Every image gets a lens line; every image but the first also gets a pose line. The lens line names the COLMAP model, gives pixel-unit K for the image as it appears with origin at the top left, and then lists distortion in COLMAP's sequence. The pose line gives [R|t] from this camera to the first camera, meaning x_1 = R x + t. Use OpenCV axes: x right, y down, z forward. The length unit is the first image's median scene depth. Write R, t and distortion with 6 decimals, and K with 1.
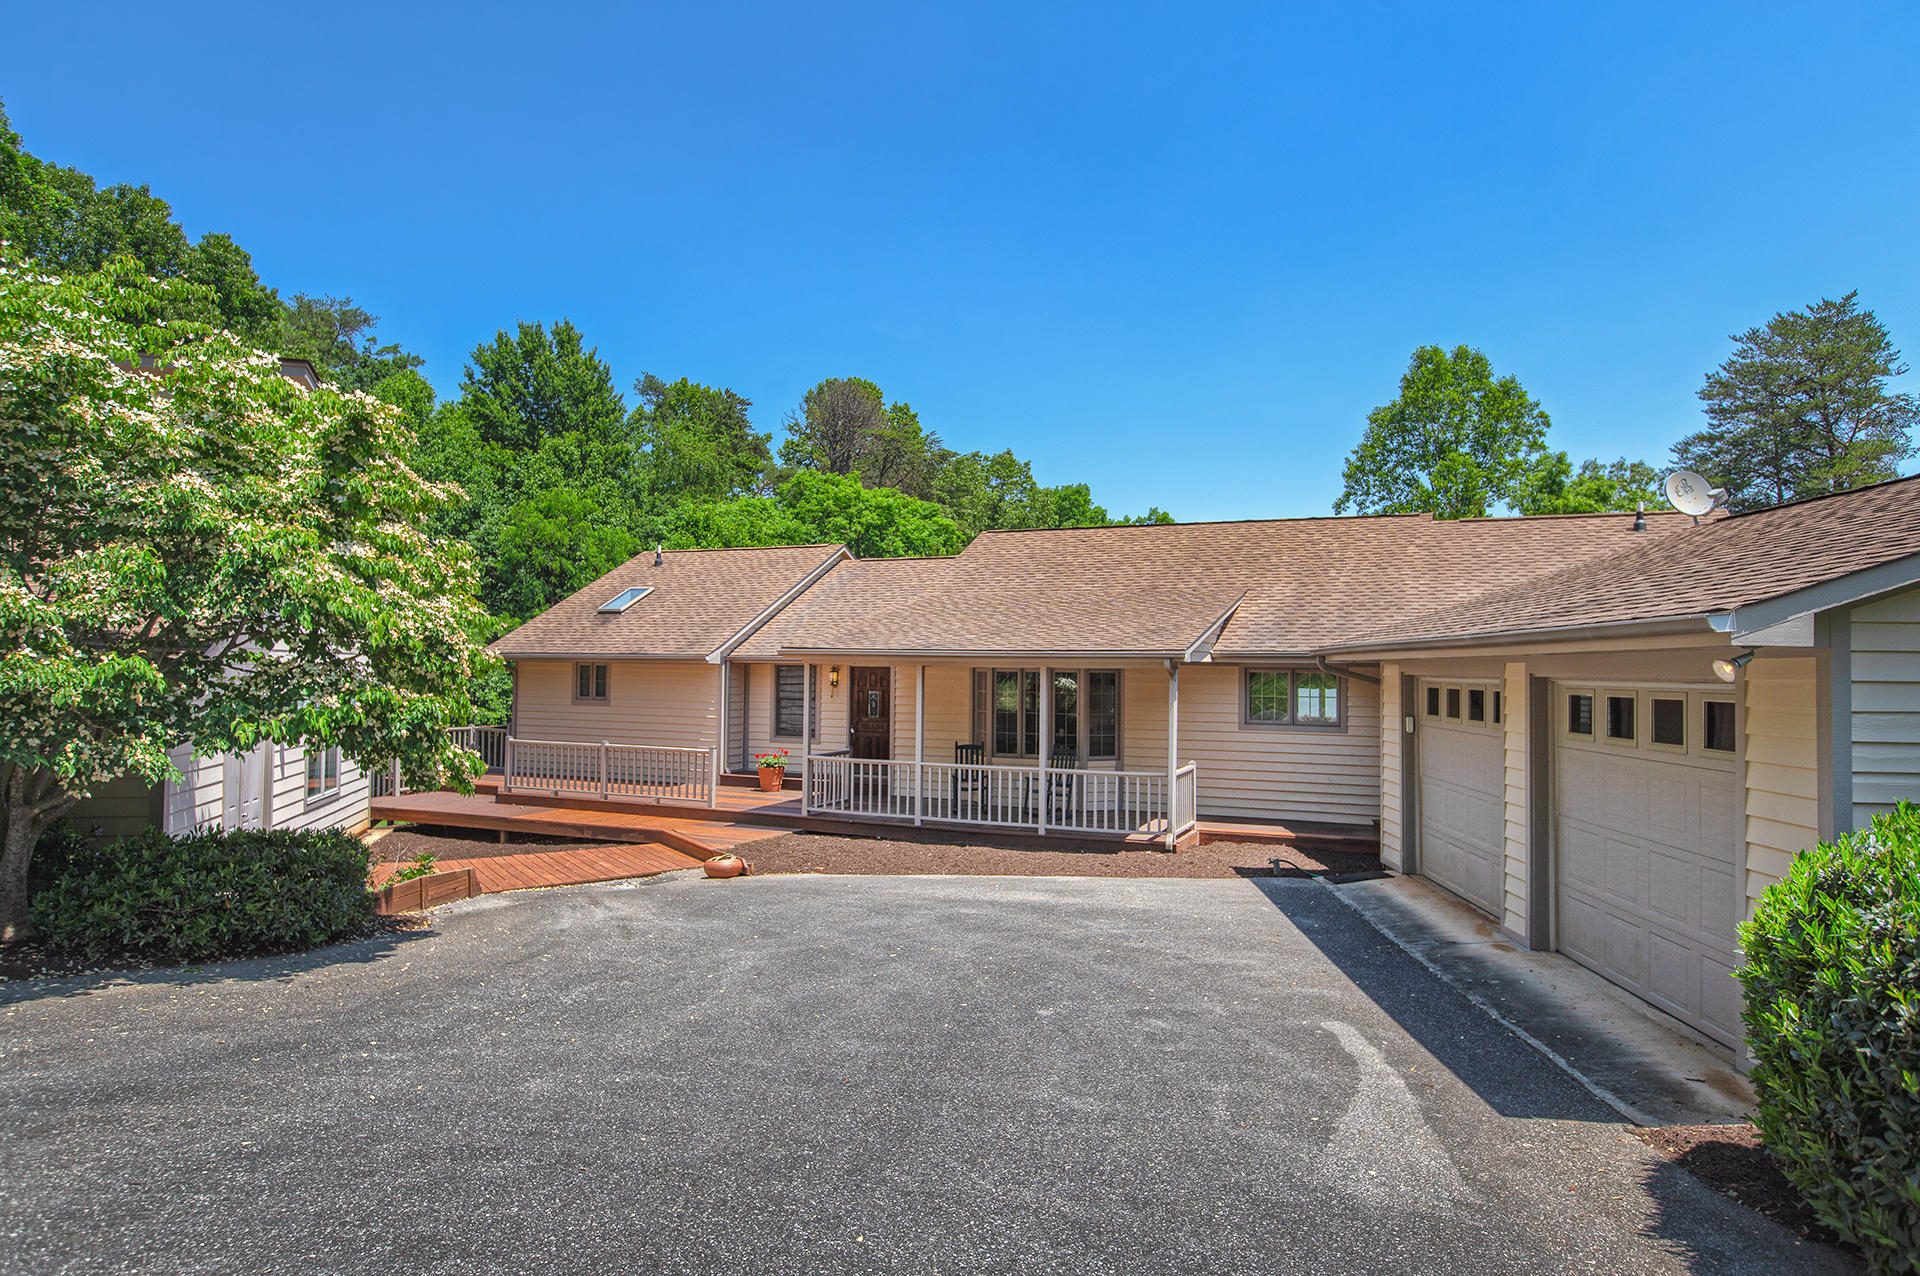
lens RADIAL K [[1155.7, 0, 952.5], [0, 1155.7, 639.9], [0, 0, 1]] dist [-0.003003, -0.001380]
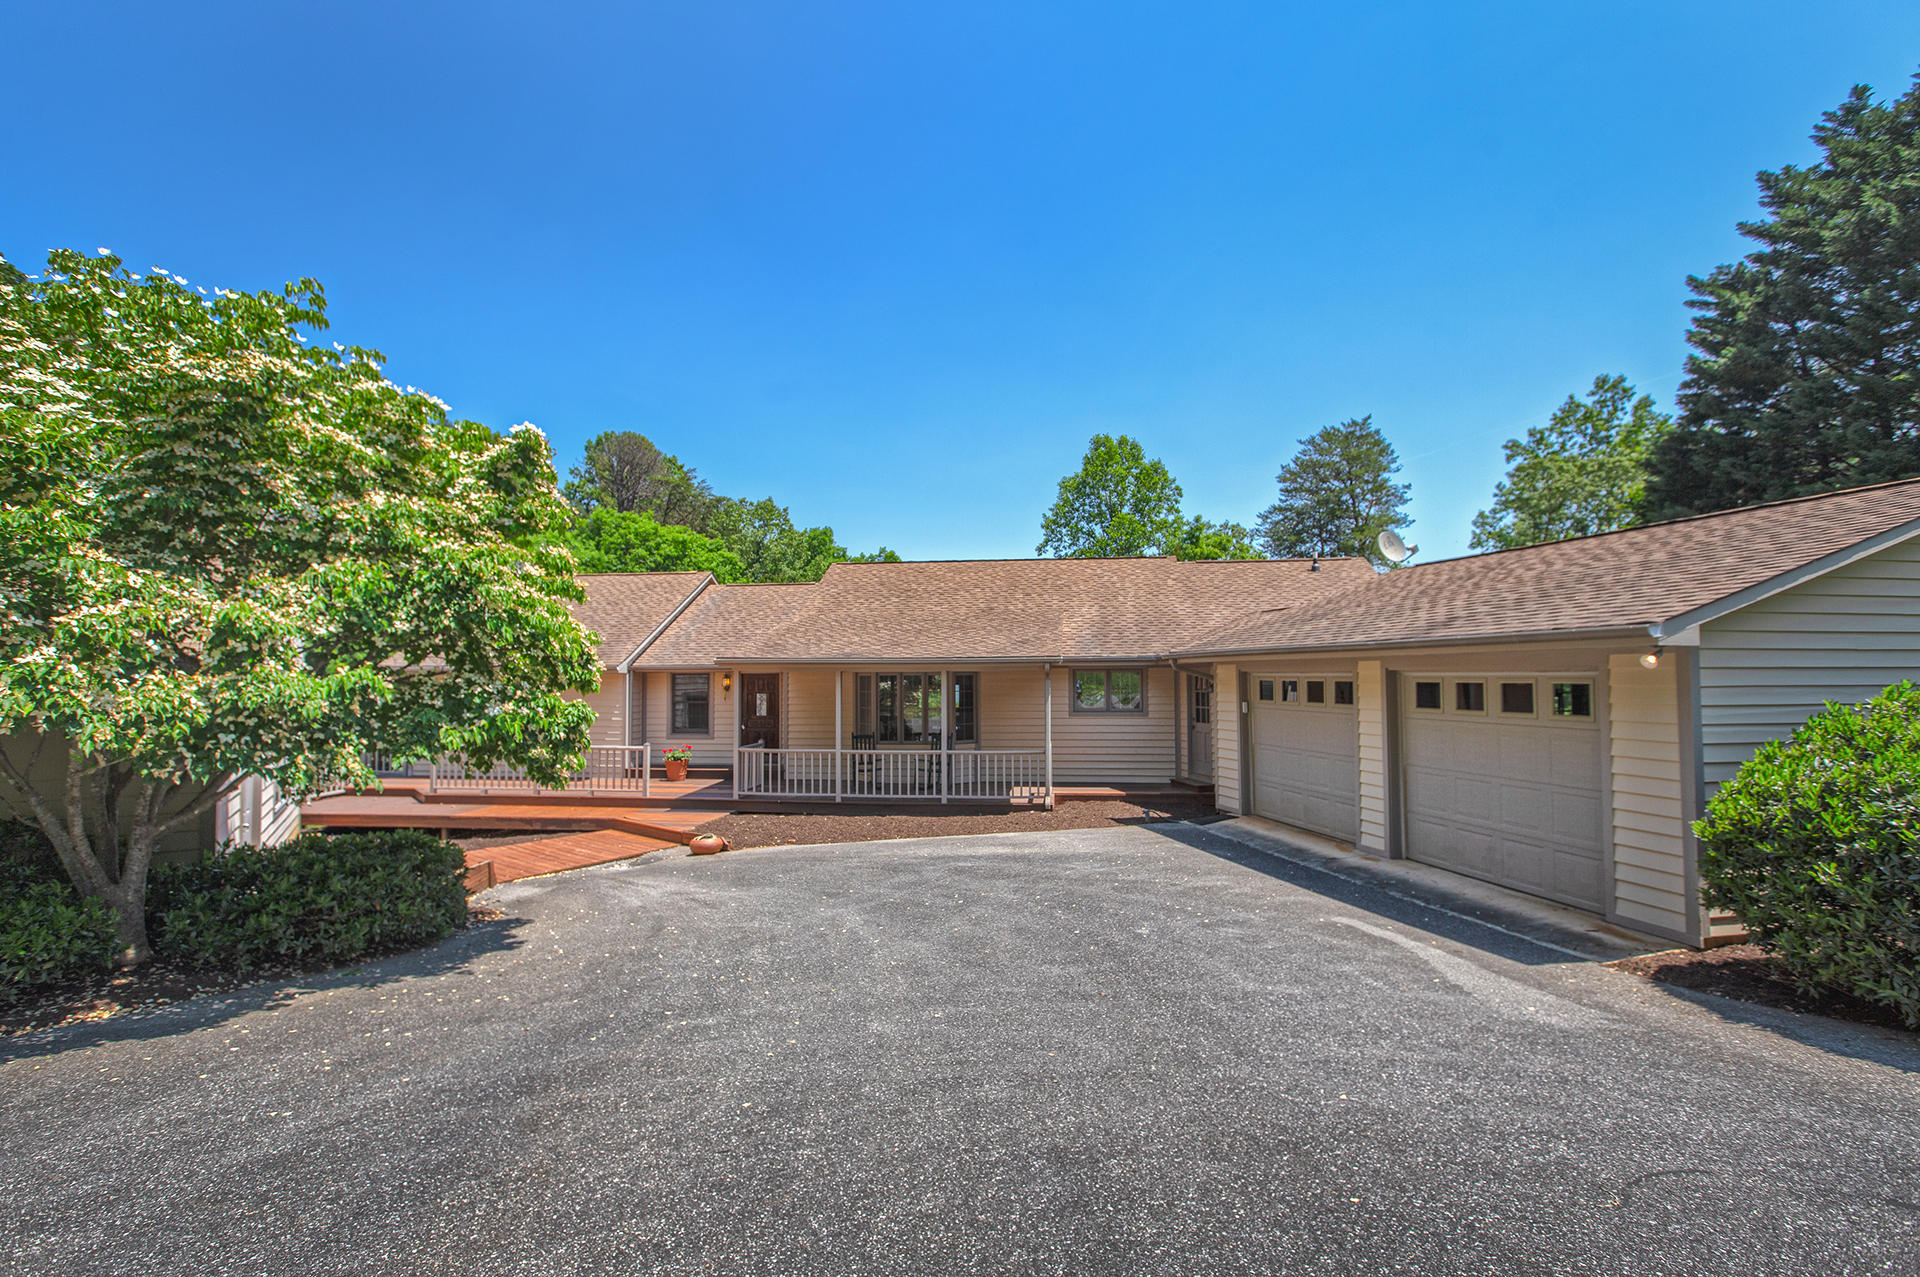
lens RADIAL K [[918.7, 0, 960.0], [0, 918.7, 638.5], [0, 0, 1]] dist [-0.004586, 0.000512]
pose [[0.957540, -0.004207, 0.288271, -0.144117], [0.008340, 0.999879, -0.013111, 0.001019], [-0.288181, 0.014959, 0.957459, 0.020808]]
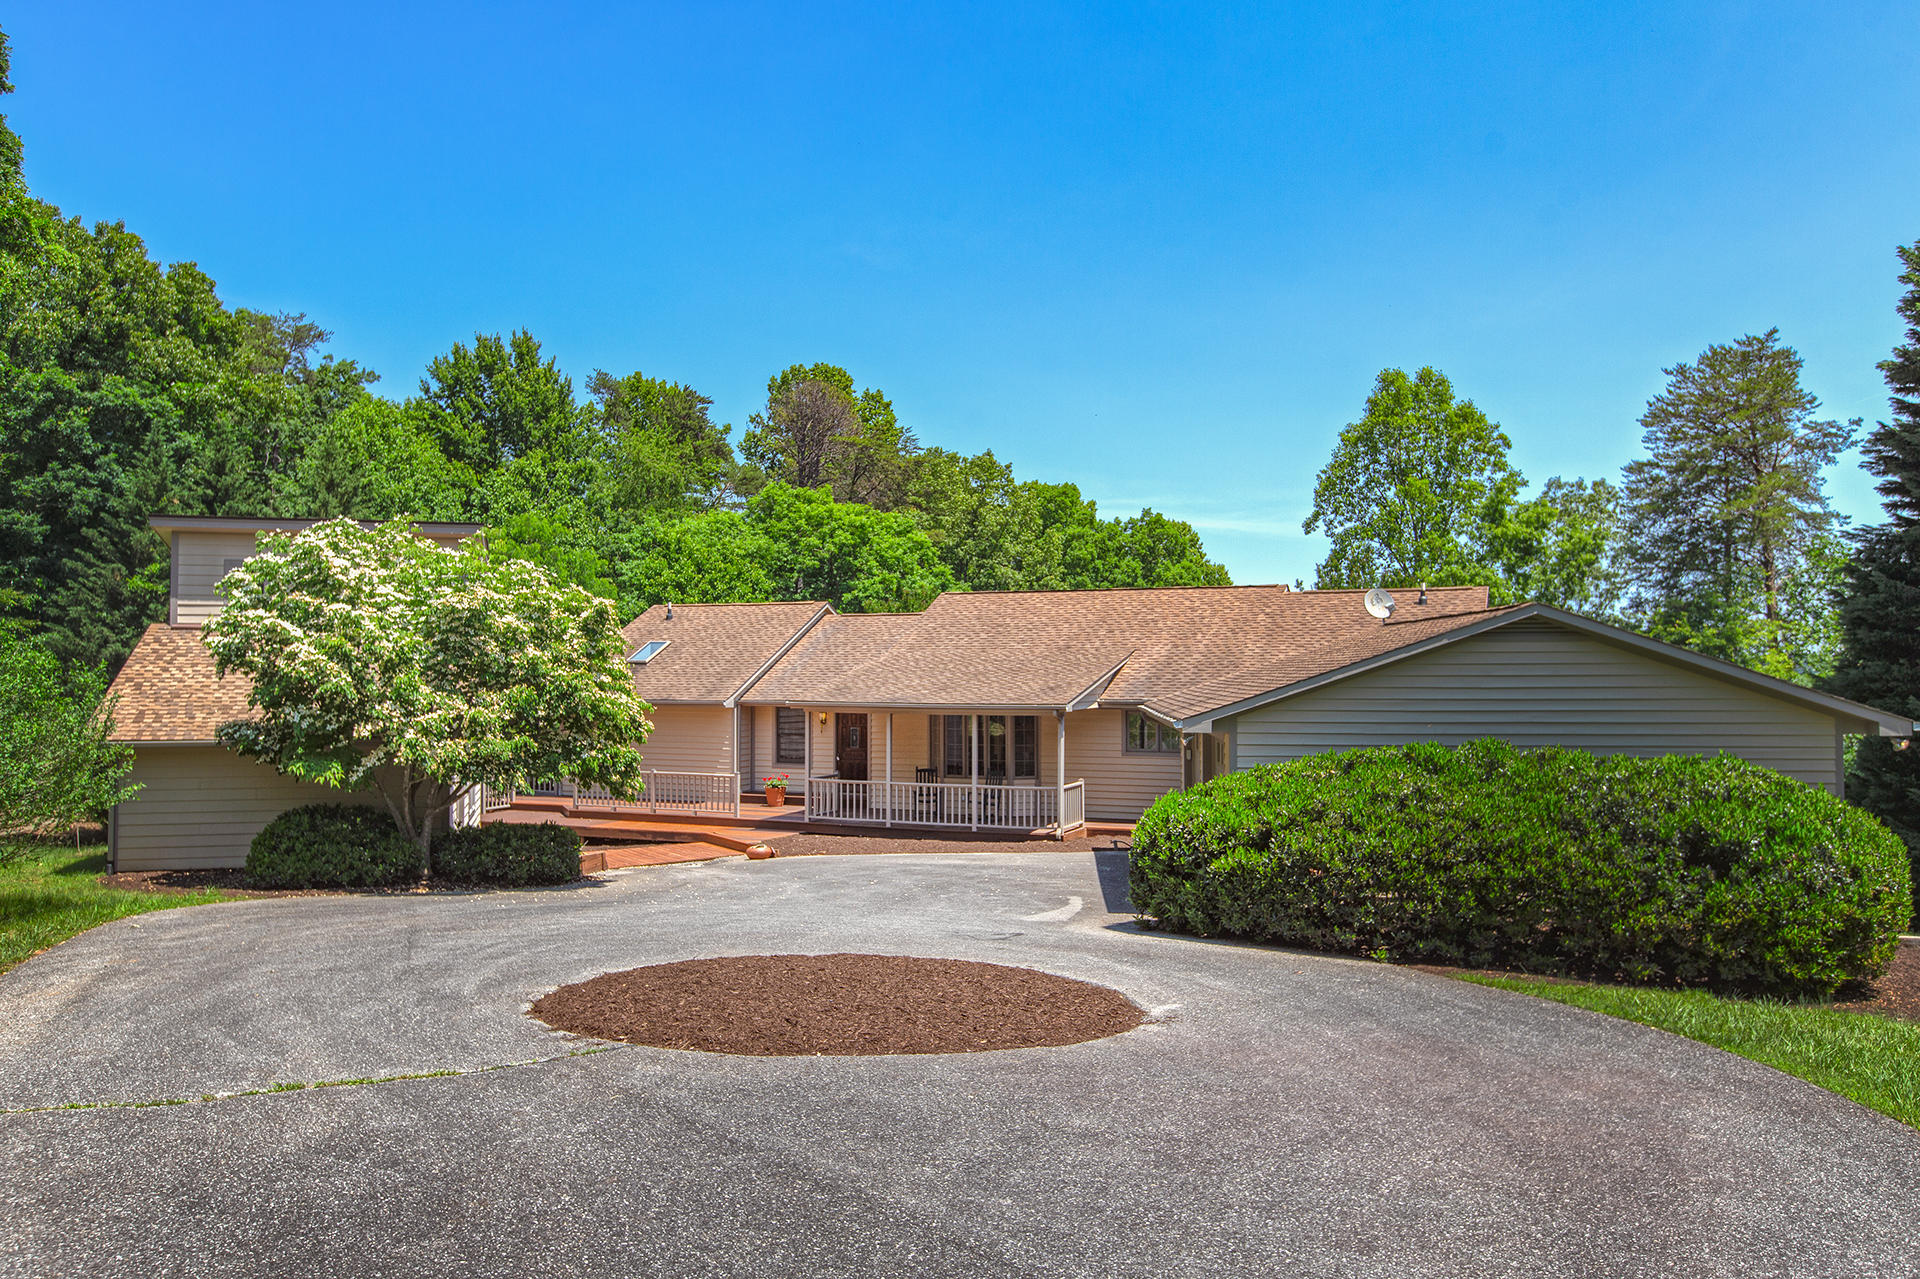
lens RADIAL K [[1431.7, 0, 960.0], [0, 1431.7, 639.5], [0, 0, 1]] dist [-0.001872, -0.002292]
pose [[0.999848, -0.010805, 0.013658, 0.027546], [0.010754, 0.999935, 0.003776, -0.056706], [-0.013698, -0.003629, 0.999900, -0.574588]]
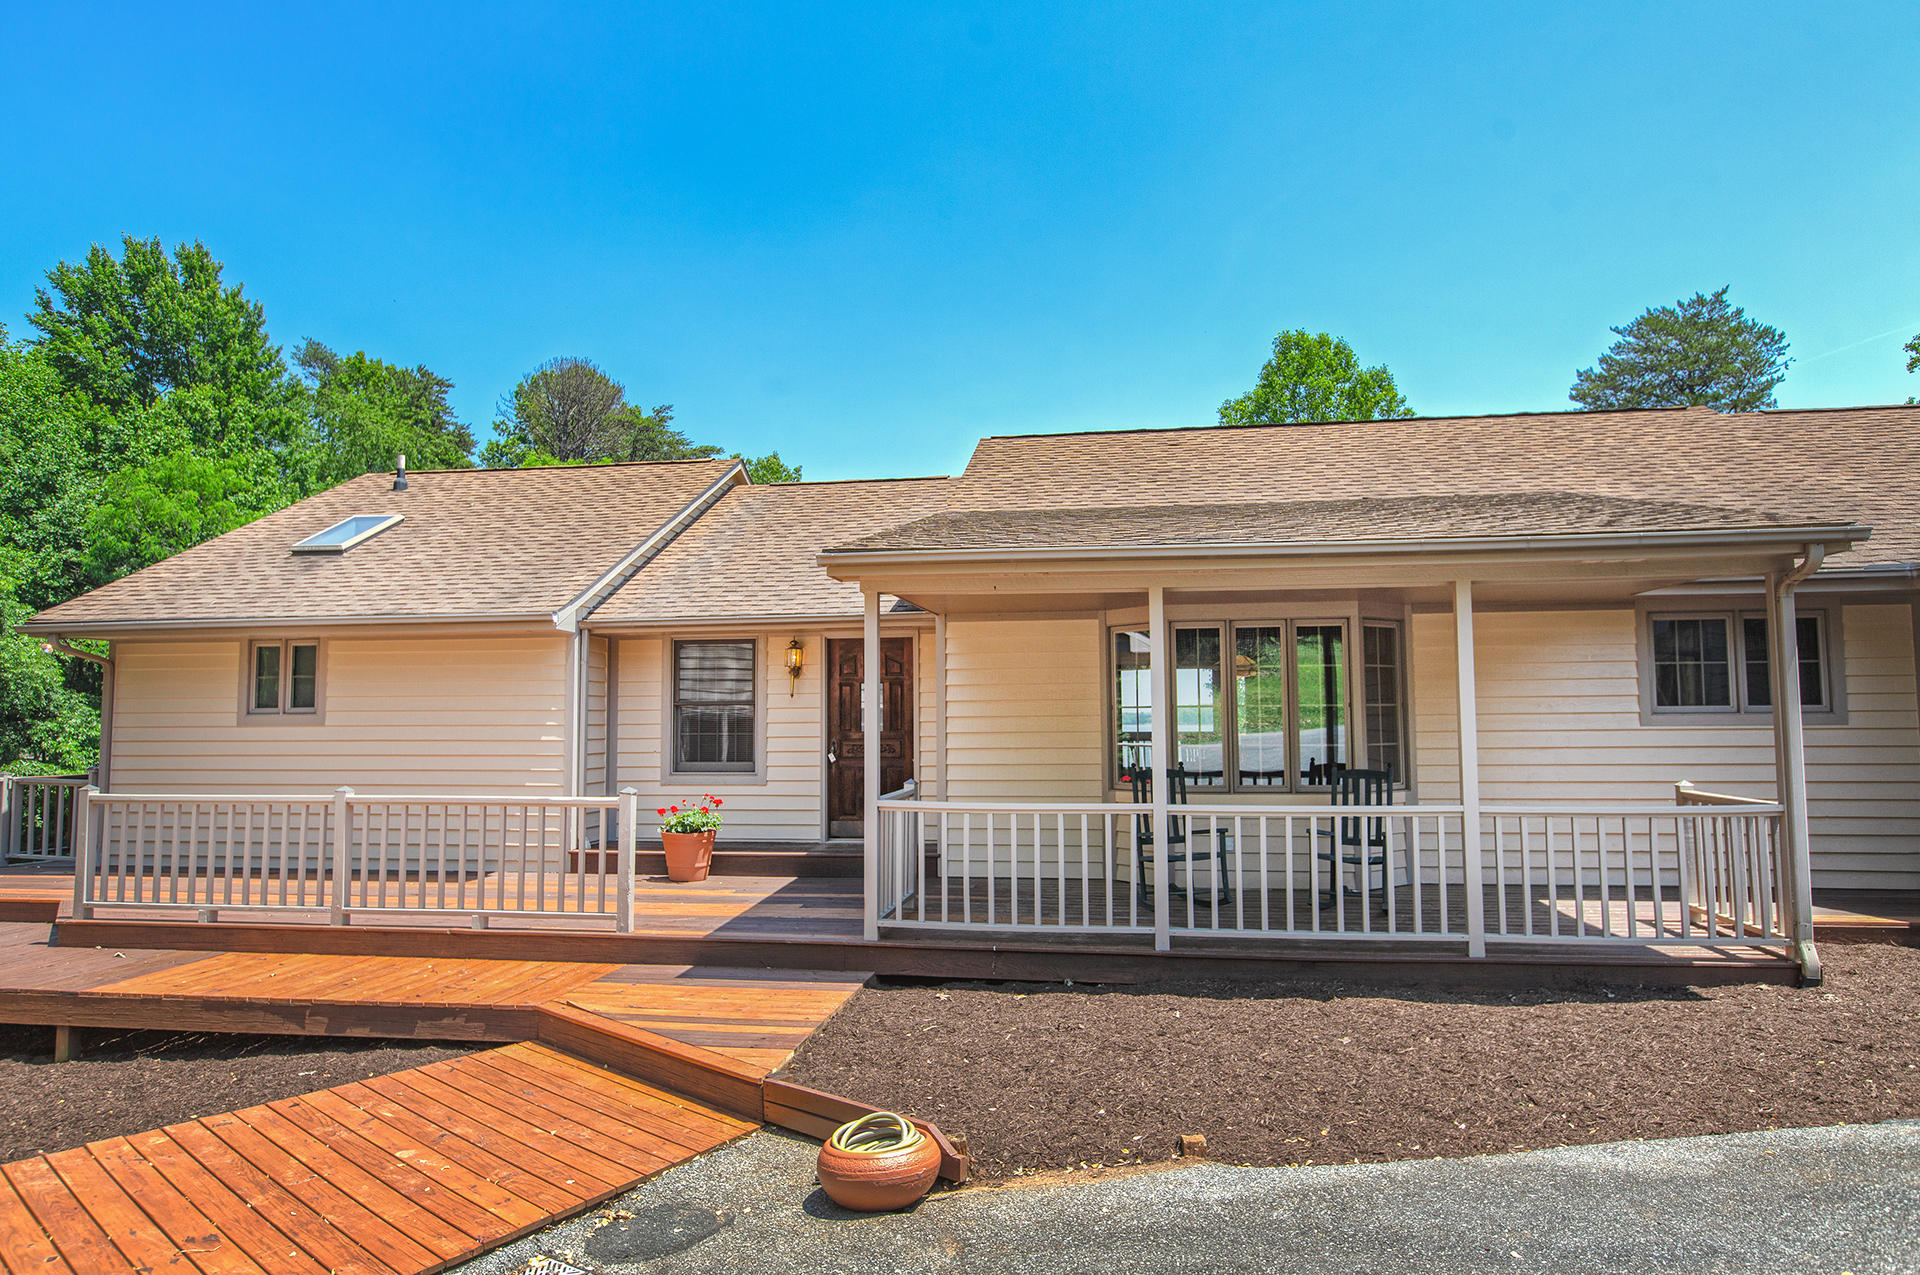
lens RADIAL K [[1170.8, 0, 960.0], [0, 1170.8, 637.5], [0, 0, 1]] dist [0.003028, -0.002662]
pose [[0.965019, 0.000021, 0.262178, -0.170212], [0.011906, 0.998965, -0.043902, 0.046869], [-0.261908, 0.045487, 0.964020, 0.451896]]
